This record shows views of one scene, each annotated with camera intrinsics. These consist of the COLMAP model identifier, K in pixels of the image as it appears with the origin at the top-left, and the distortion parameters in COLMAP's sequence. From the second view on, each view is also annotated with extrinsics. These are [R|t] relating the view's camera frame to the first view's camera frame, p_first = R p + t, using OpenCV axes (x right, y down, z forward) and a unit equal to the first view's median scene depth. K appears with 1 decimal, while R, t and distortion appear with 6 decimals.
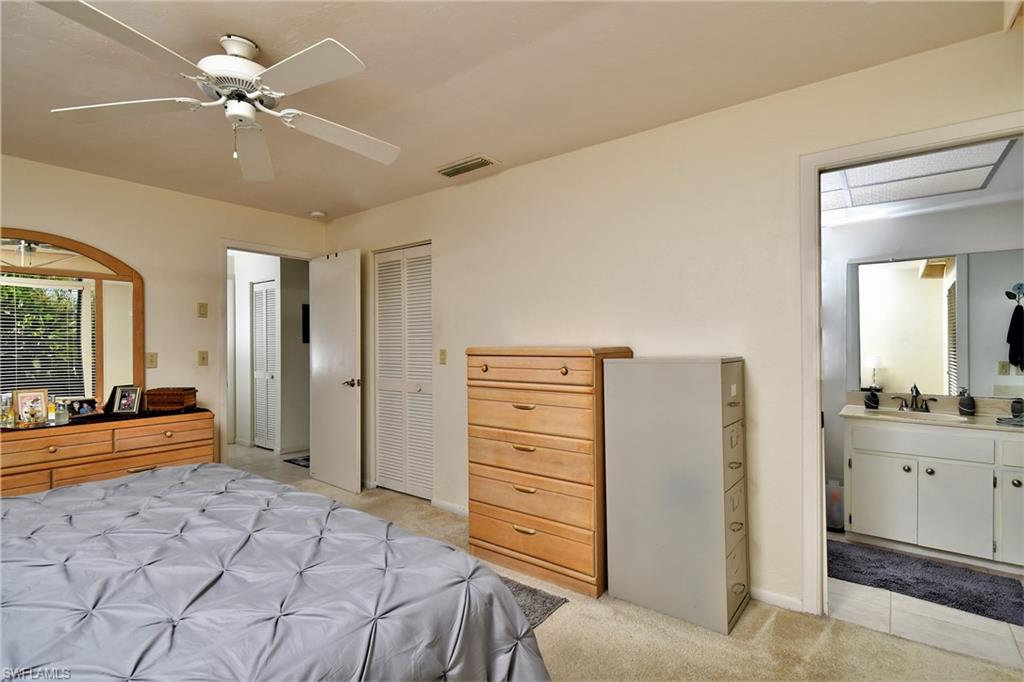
lens RADIAL K [[483.1, 0, 514.9], [0, 483.1, 343.1], [0, 0, 1]] dist [0.000685, -0.001509]
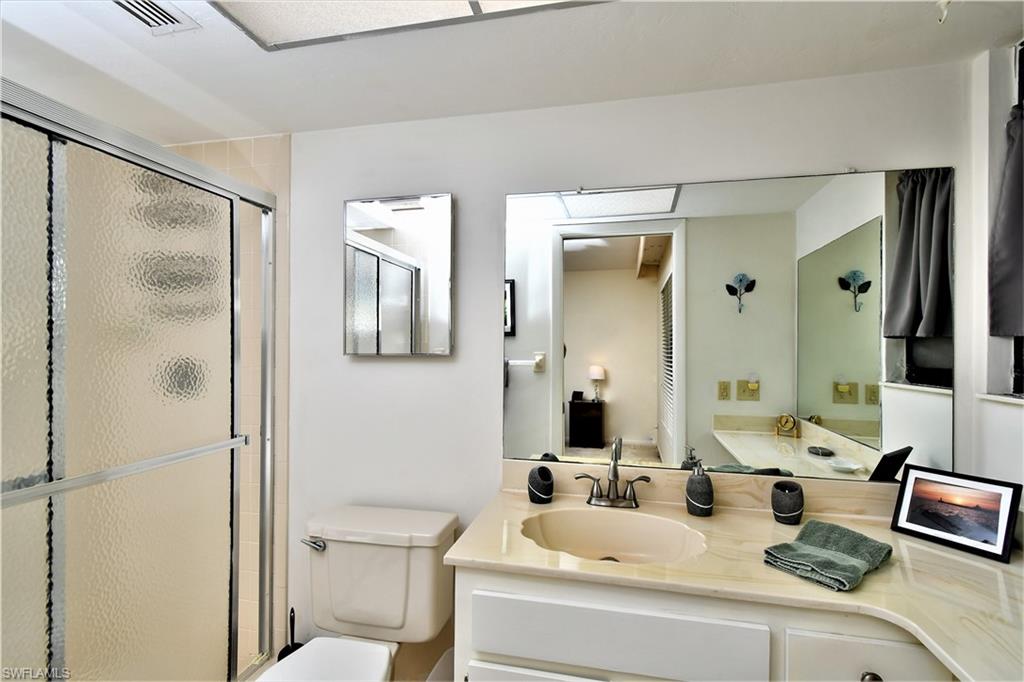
lens RADIAL K [[483.1, 0, 514.9], [0, 483.1, 343.1], [0, 0, 1]] dist [0.000685, -0.001509]
pose [[0.904541, 0.009599, 0.426279, 0.537423], [-0.005701, 0.999929, -0.010420, -0.012175], [-0.426349, 0.006995, 0.904532, 0.612053]]
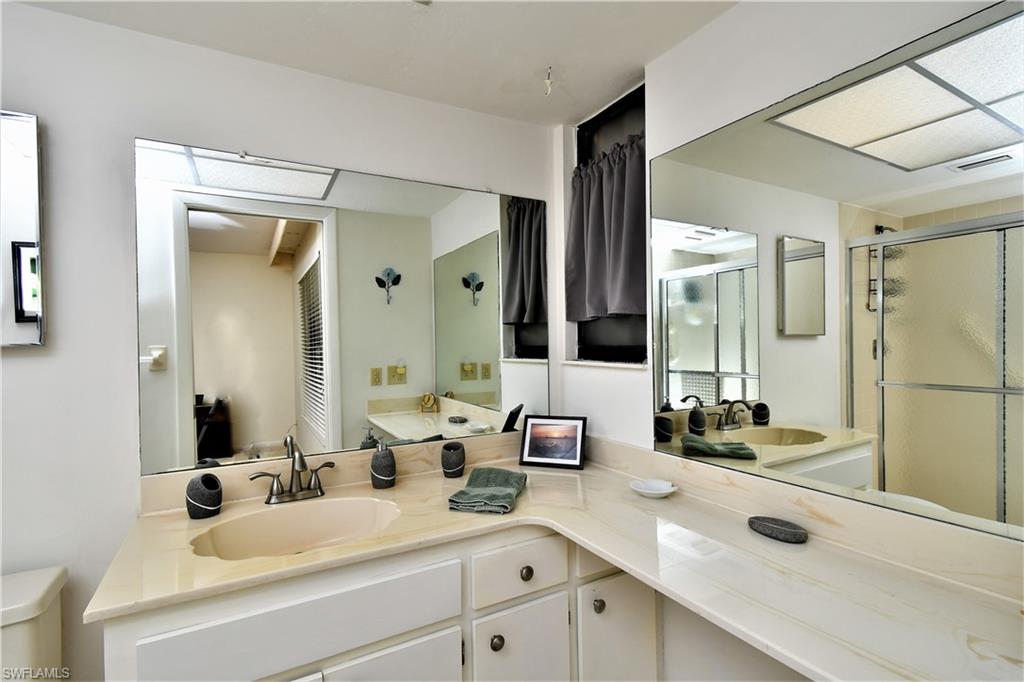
lens RADIAL K [[483.1, 0, 514.9], [0, 483.1, 343.1], [0, 0, 1]] dist [0.000685, -0.001509]
pose [[0.381800, -0.012168, 0.924165, 0.494163], [0.019122, 0.999803, 0.005264, -0.001475], [-0.924047, 0.015662, 0.381958, 0.640372]]
